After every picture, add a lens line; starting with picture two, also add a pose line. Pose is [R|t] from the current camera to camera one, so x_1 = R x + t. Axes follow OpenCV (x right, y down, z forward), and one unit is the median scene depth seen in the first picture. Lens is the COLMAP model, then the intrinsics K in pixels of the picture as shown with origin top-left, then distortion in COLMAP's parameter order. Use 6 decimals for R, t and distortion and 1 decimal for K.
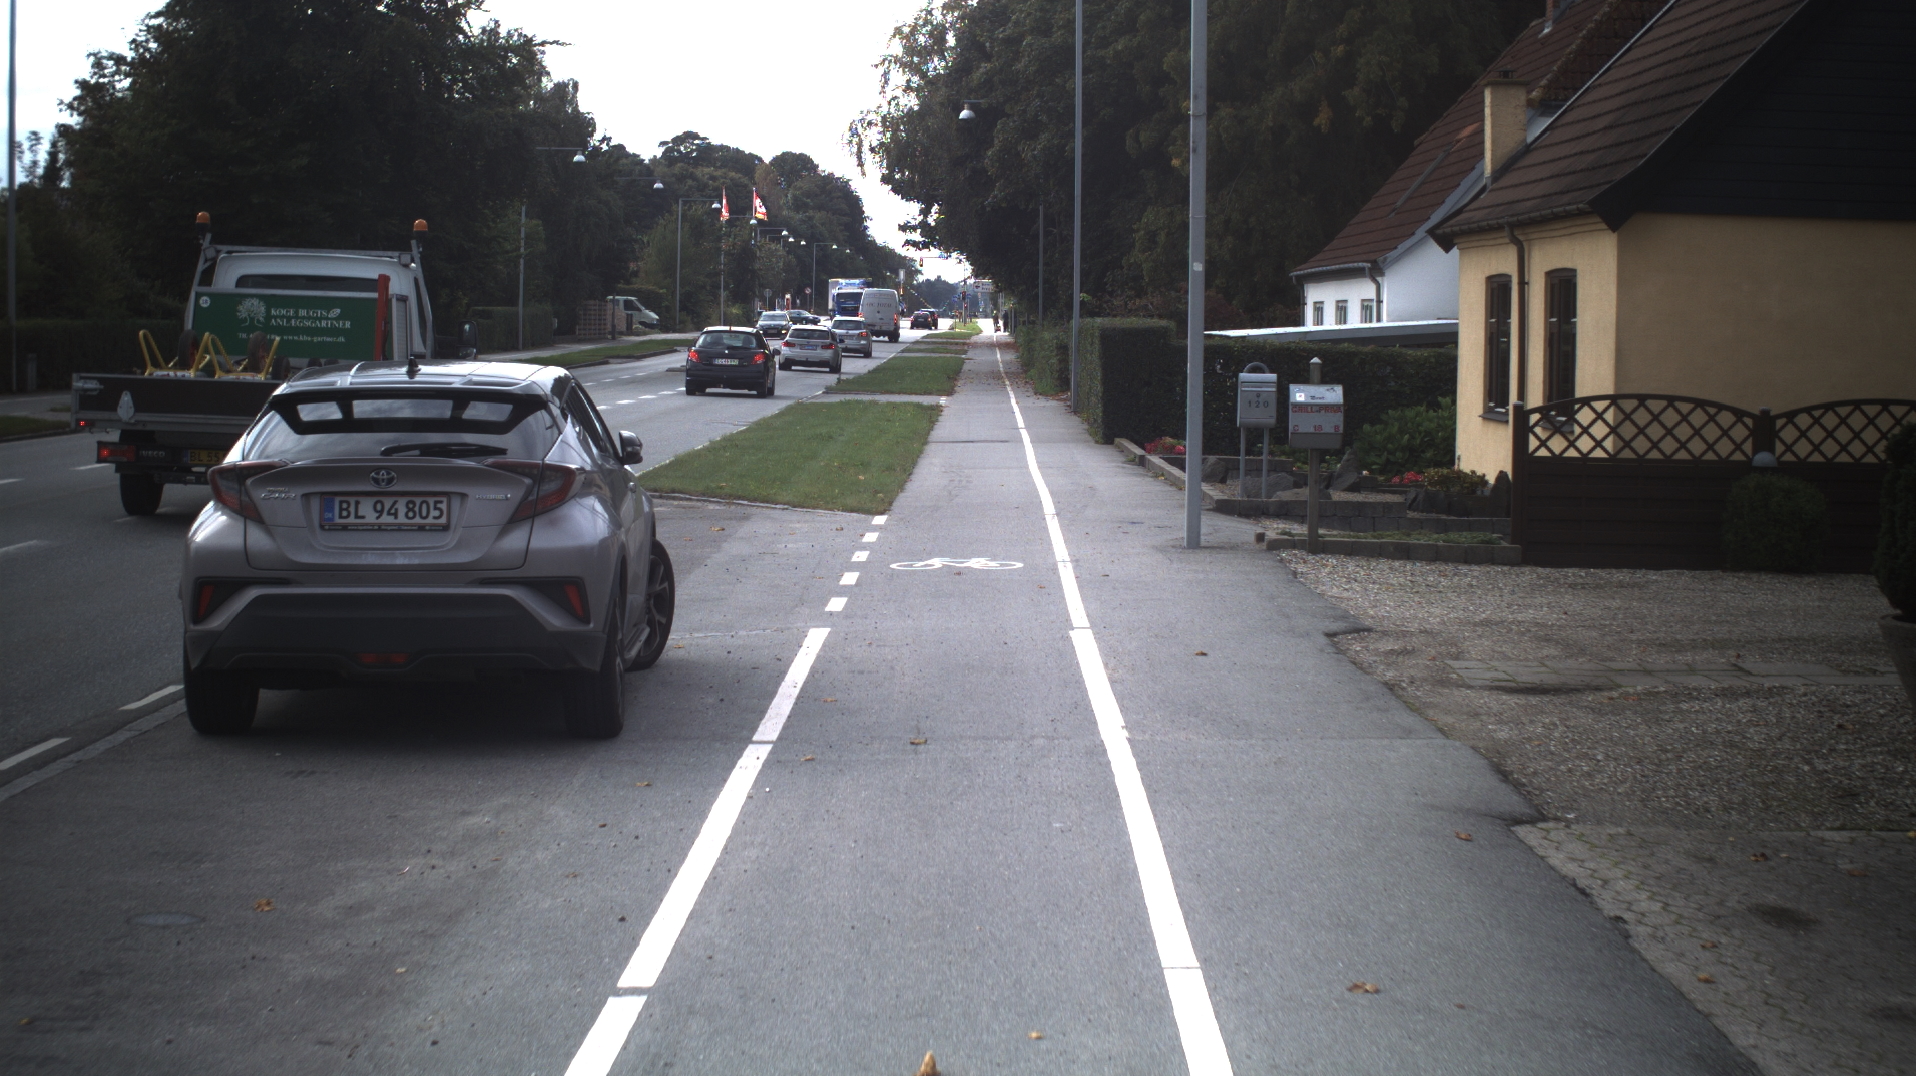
lens RADIAL K [[3569.0, 0, 963.0], [0, 3569.0, 535.0], [0, 0, 1]] dist [-0.260760, 0.000000]
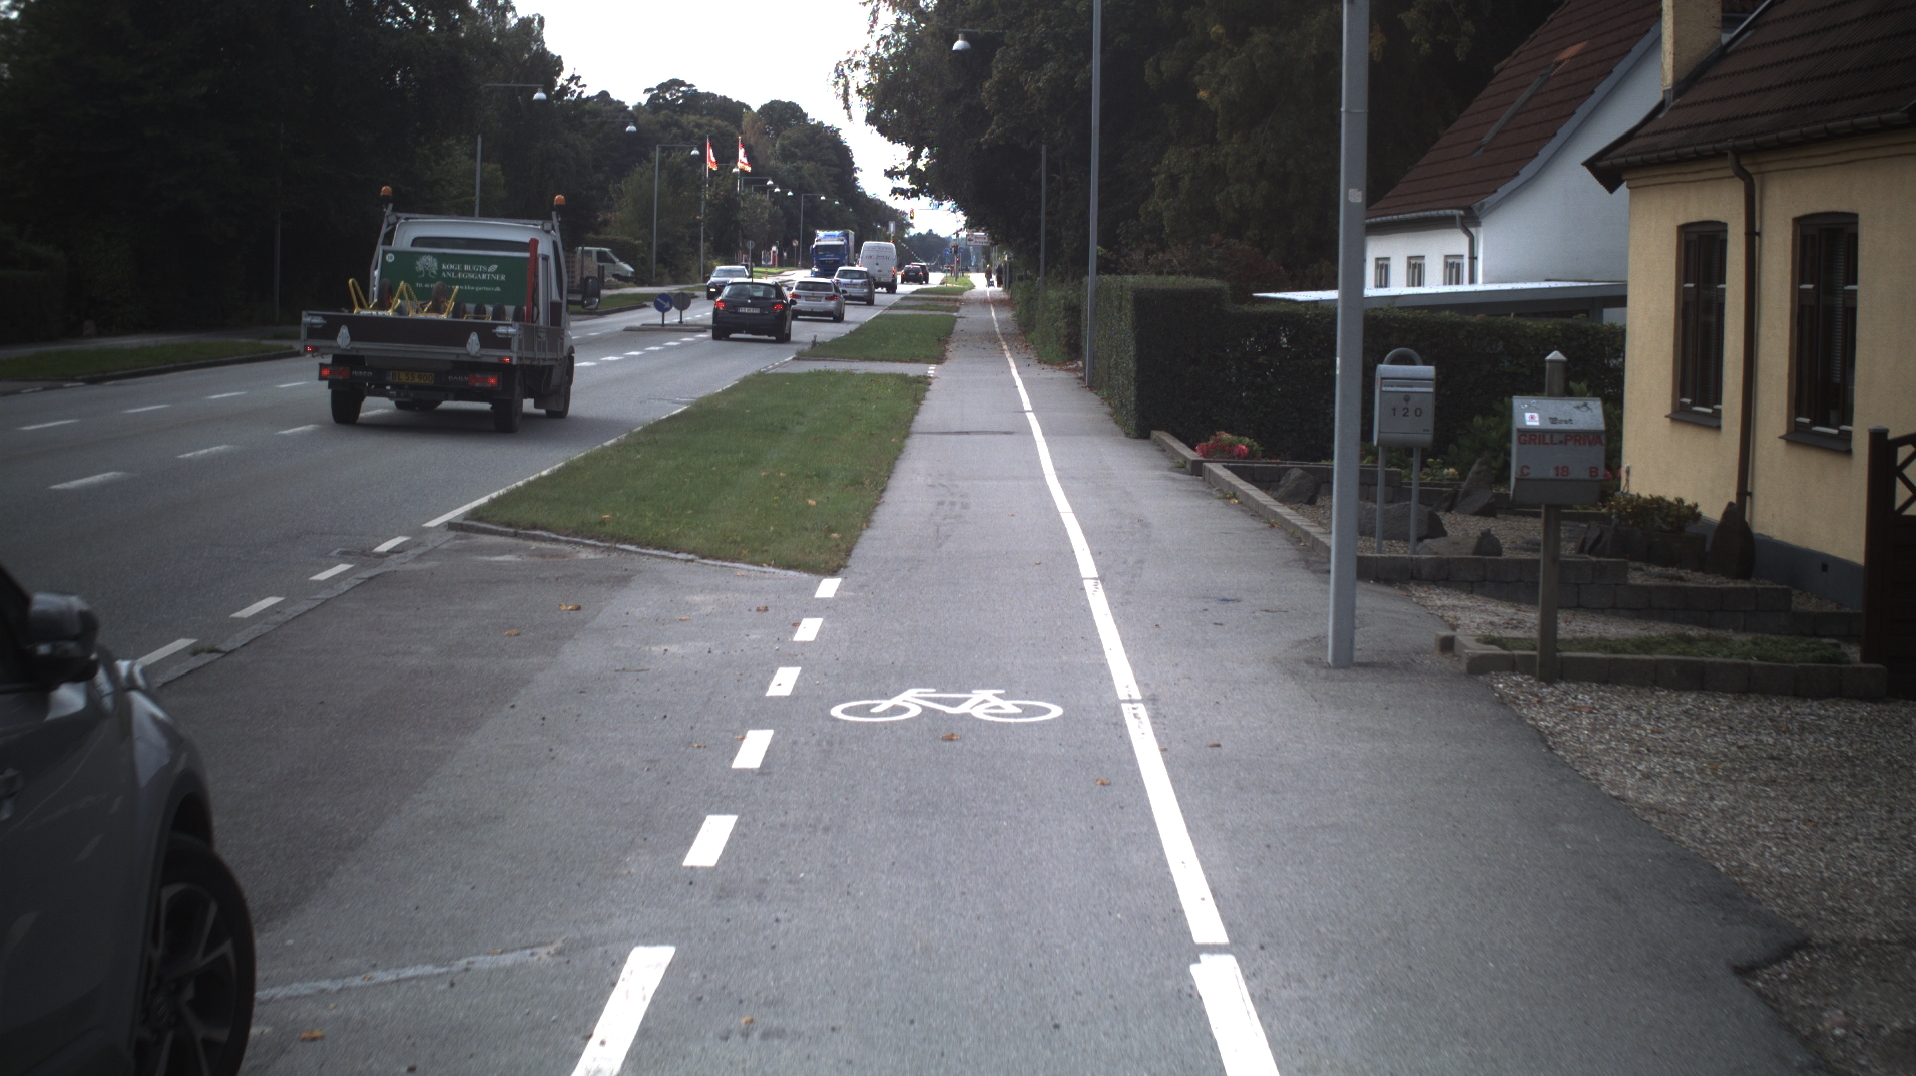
lens RADIAL K [[3569.0, 0, 951.6], [0, 3569.0, 541.3], [0, 0, 1]] dist [-0.260760, 0.000000]
pose [[0.999977, 0.006738, -0.000348, -0.000269], [-0.006732, 0.999870, 0.014682, -0.008479], [0.000447, -0.014679, 0.999892, 0.133321]]
